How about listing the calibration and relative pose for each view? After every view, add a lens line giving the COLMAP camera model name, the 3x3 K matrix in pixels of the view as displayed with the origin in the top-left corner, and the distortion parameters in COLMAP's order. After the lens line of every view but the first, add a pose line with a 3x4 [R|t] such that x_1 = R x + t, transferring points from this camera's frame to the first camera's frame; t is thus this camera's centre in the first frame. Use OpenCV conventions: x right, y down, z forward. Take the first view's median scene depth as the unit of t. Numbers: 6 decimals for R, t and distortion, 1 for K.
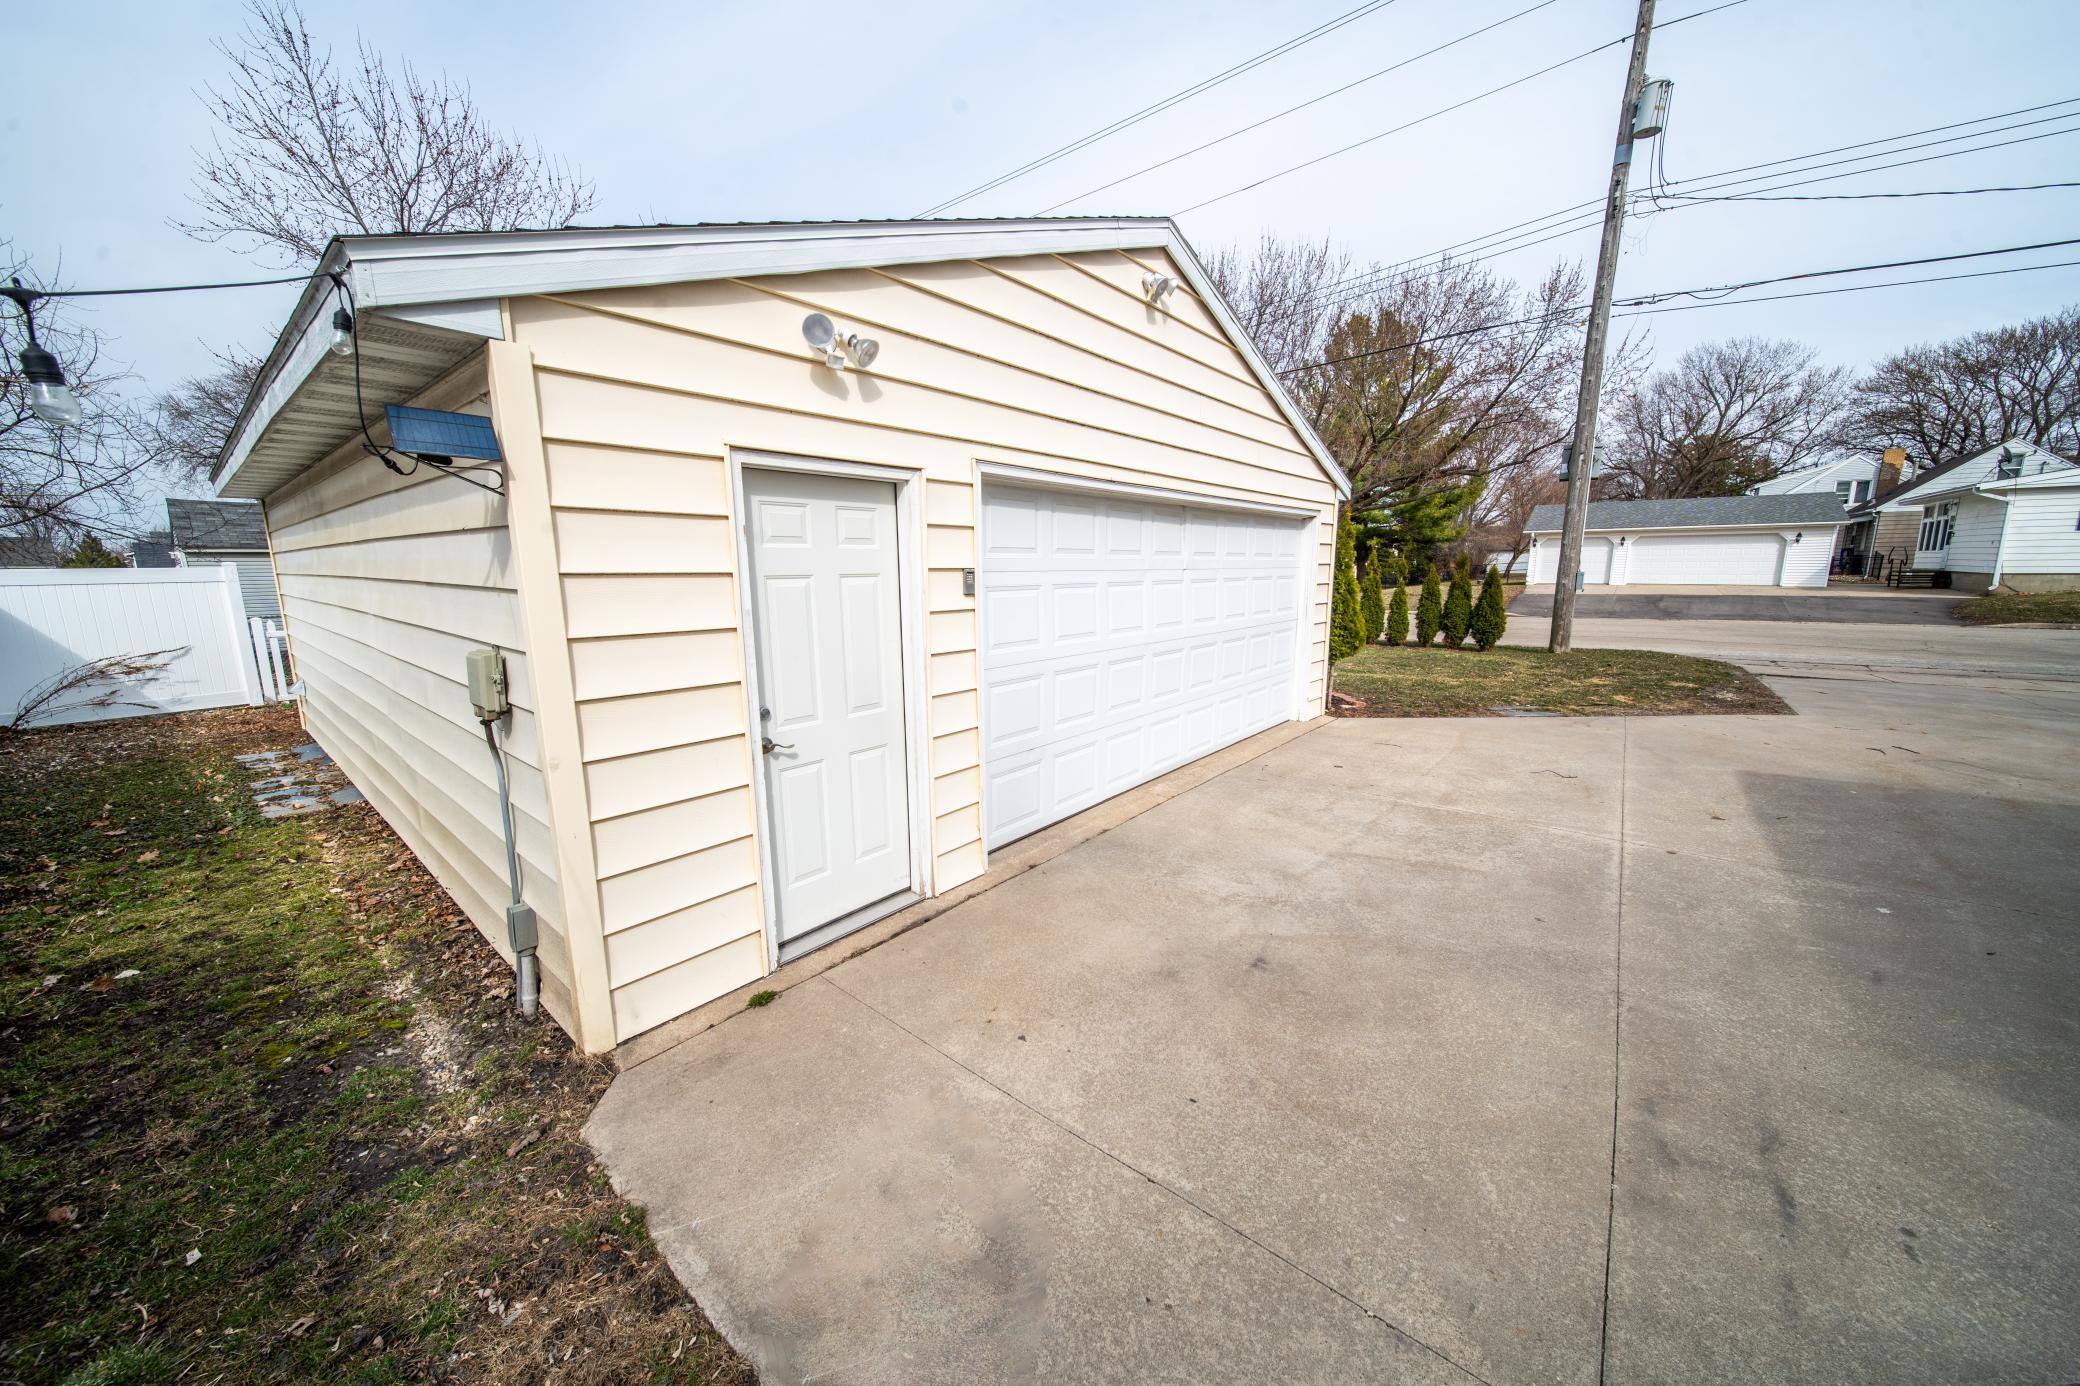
lens RADIAL K [[726.4, 0, 1036.1], [0, 726.4, 692.3], [0, 0, 1]] dist [0.001410, -0.002025]
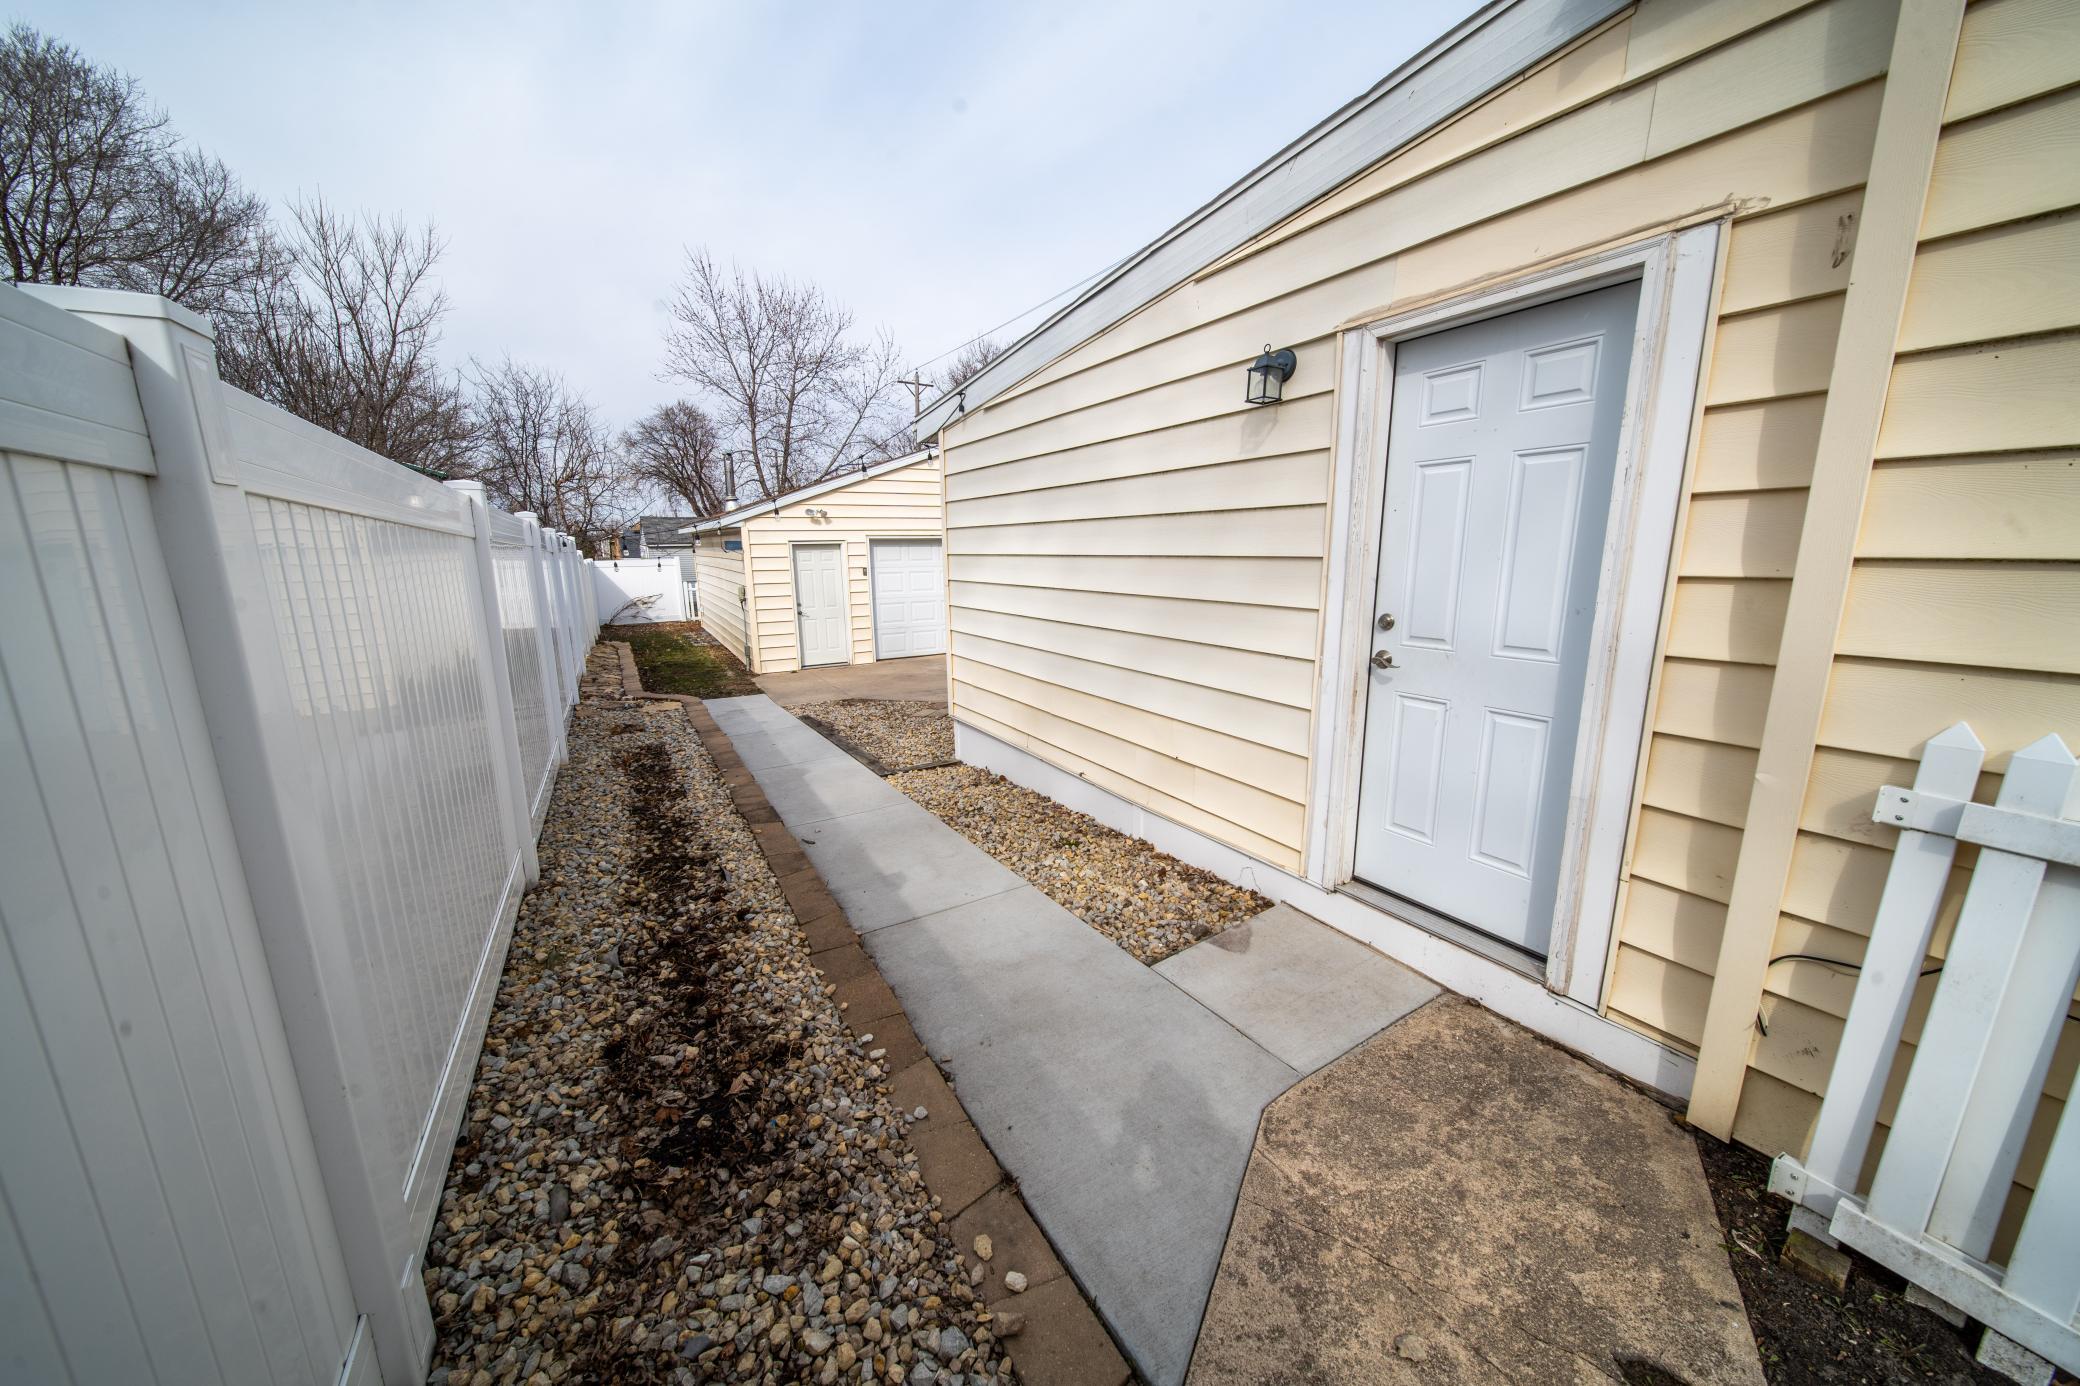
lens RADIAL K [[726.4, 0, 1036.1], [0, 726.4, 692.3], [0, 0, 1]] dist [0.001410, -0.002025]
pose [[0.939936, 0.062615, -0.335560, 1.814668], [-0.052074, 0.997829, 0.040327, 0.229849], [0.337356, -0.020431, 0.941155, -1.907943]]
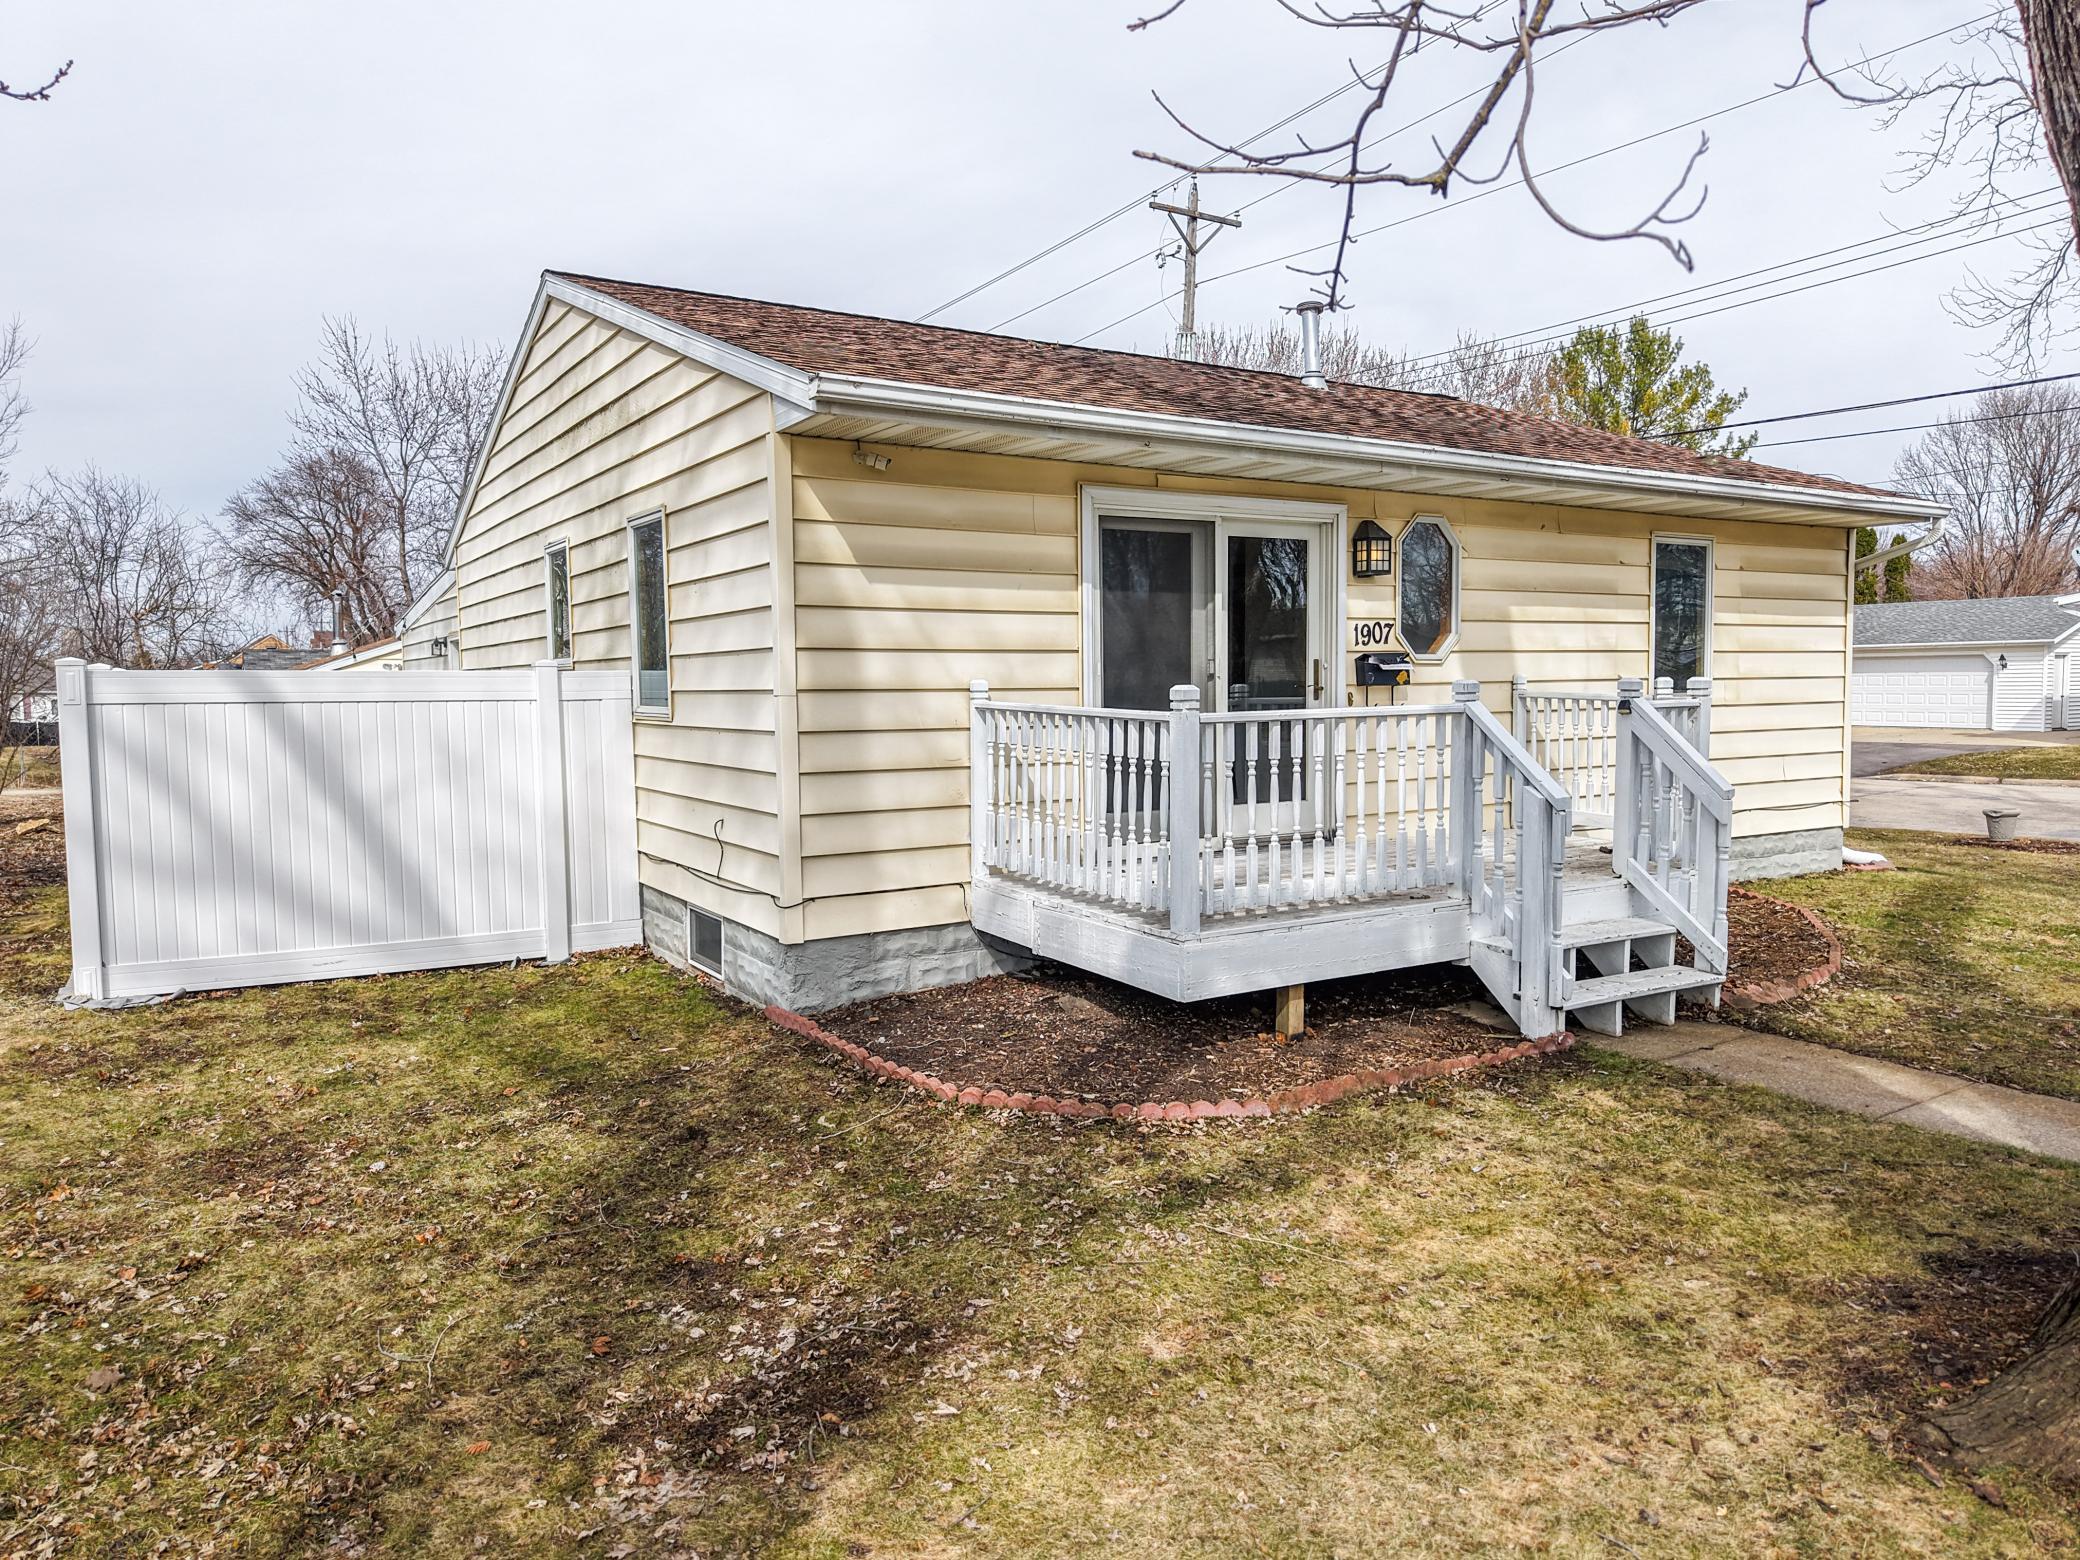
lens RADIAL K [[1399.1, 0, 1044.9], [0, 1399.1, 780.2], [0, 0, 1]] dist [0.016233, -0.012298]
pose [[0.946737, 0.022096, -0.321249, 4.803996], [-0.054579, 0.994219, -0.092462, 0.600248], [0.317349, 0.105071, 0.942470, -4.403312]]
